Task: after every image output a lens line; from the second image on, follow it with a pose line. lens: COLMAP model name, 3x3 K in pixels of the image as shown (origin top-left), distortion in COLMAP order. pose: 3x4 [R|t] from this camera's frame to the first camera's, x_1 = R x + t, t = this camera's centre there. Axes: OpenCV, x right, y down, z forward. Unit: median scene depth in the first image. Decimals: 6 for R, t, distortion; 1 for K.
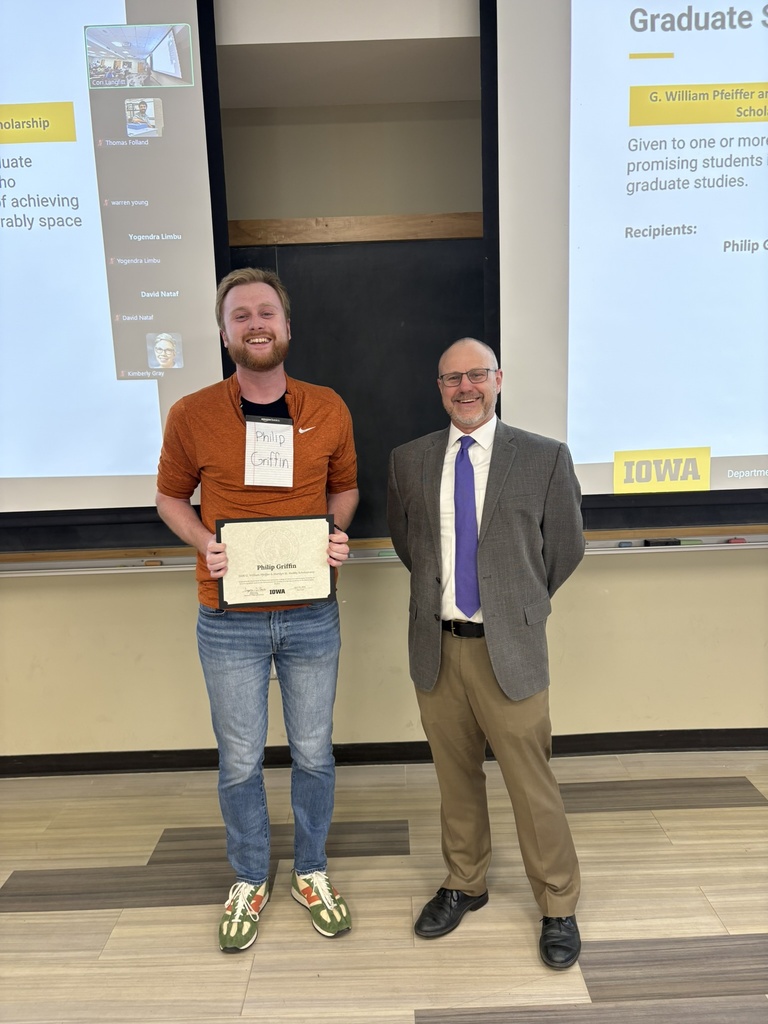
lens RADIAL K [[778.6, 0, 390.1], [0, 778.6, 514.5], [0, 0, 1]] dist [0.045231, -0.047381]
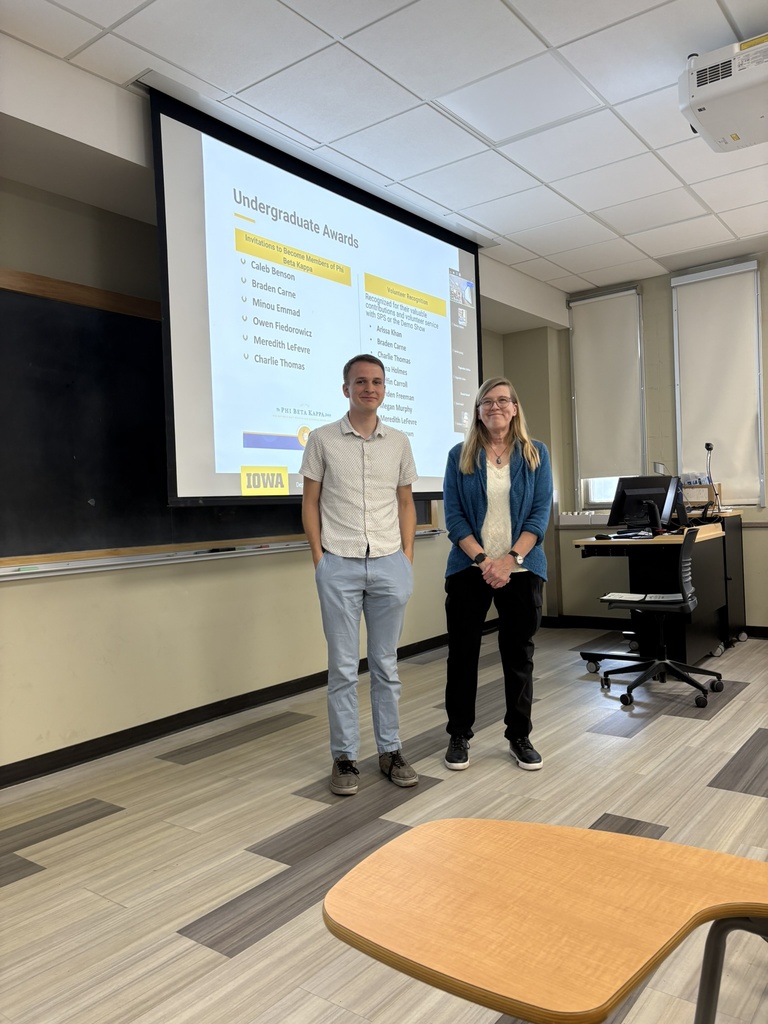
lens RADIAL K [[778.6, 0, 385.3], [0, 778.6, 512.4], [0, 0, 1]] dist [0.045231, -0.047381]
pose [[0.614629, 0.003265, 0.788809, -0.702839], [0.138305, 0.984055, -0.111838, 0.206987], [-0.776597, 0.177835, 0.604377, -0.063669]]
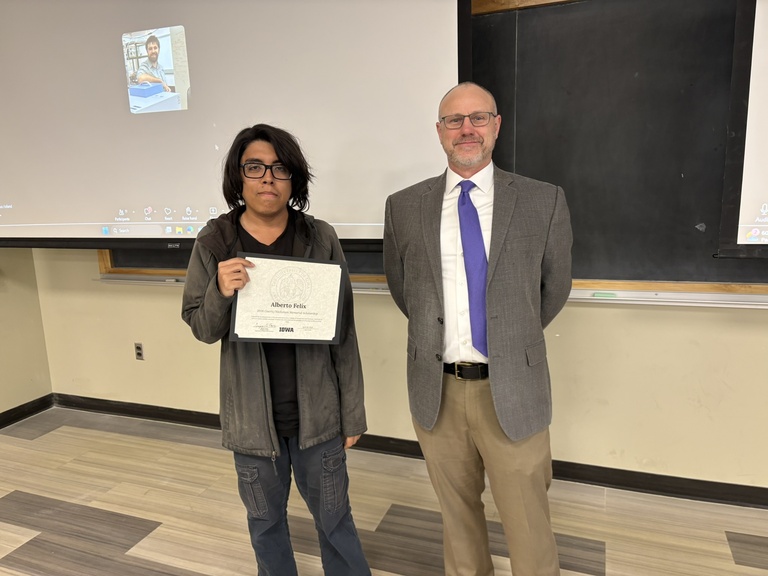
lens RADIAL K [[584.0, 0, 382.1], [0, 584.0, 289.2], [0, 0, 1]] dist [0.045231, -0.047381]
pose [[0.931439, 0.071319, -0.356841, 0.002232], [-0.054219, 0.996860, 0.057710, 0.015868], [0.359837, -0.034406, 0.932381, 0.172309]]
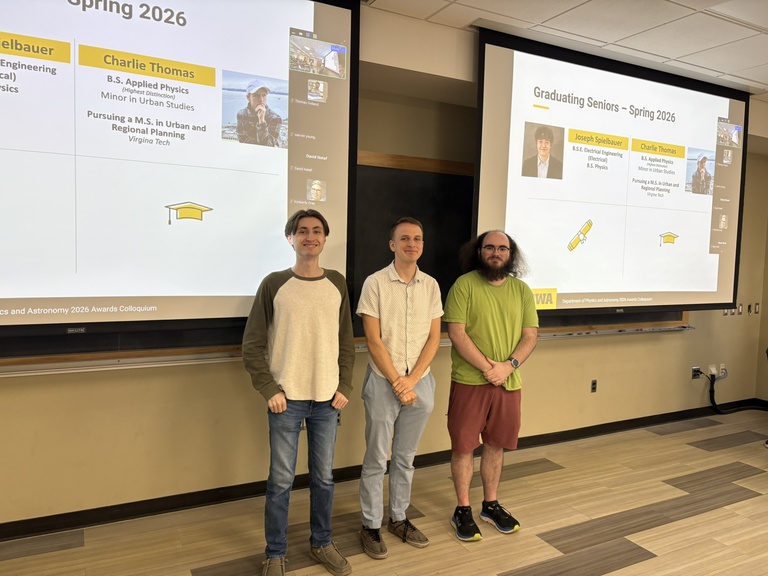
lens RADIAL K [[584.0, 0, 386.7], [0, 584.0, 280.9], [0, 0, 1]] dist [0.045231, -0.047381]
pose [[0.887228, 0.031890, 0.460227, -0.732789], [0.010446, 0.995963, -0.089150, 0.030281], [-0.461213, 0.083904, 0.883314, -0.176034]]
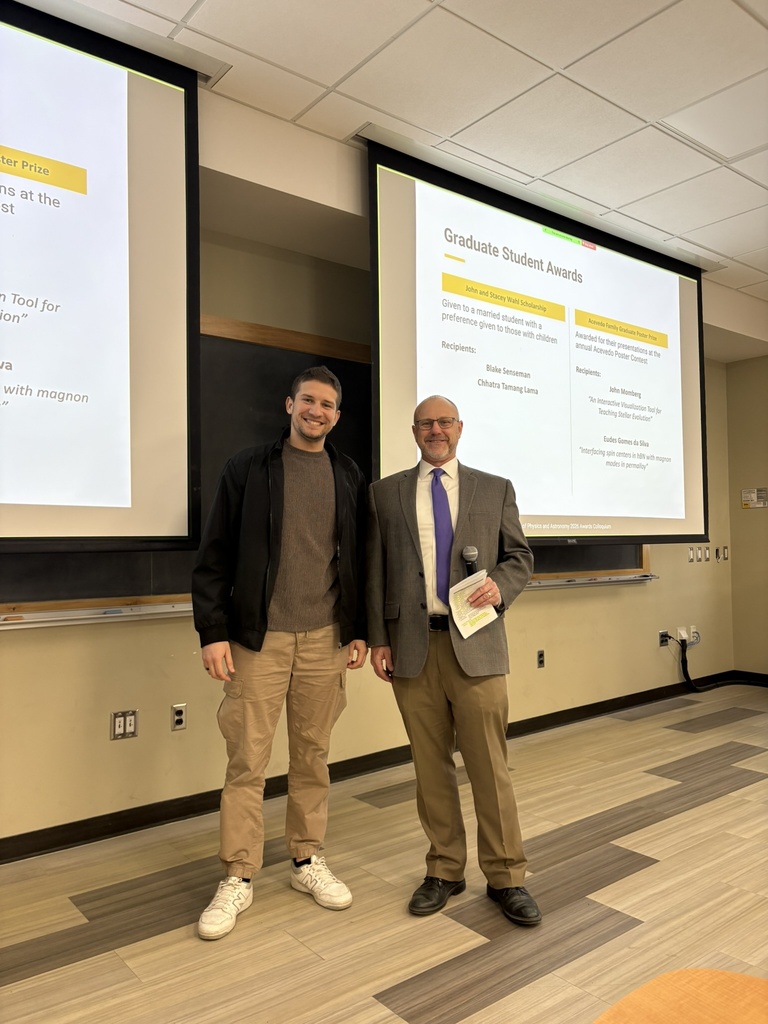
lens RADIAL K [[778.6, 0, 382.4], [0, 778.6, 515.8], [0, 0, 1]] dist [0.045231, -0.047381]
pose [[0.790507, 0.045013, 0.610797, -0.685048], [0.078452, 0.981638, -0.173876, 0.177340], [-0.607408, 0.185368, 0.772460, -0.026197]]
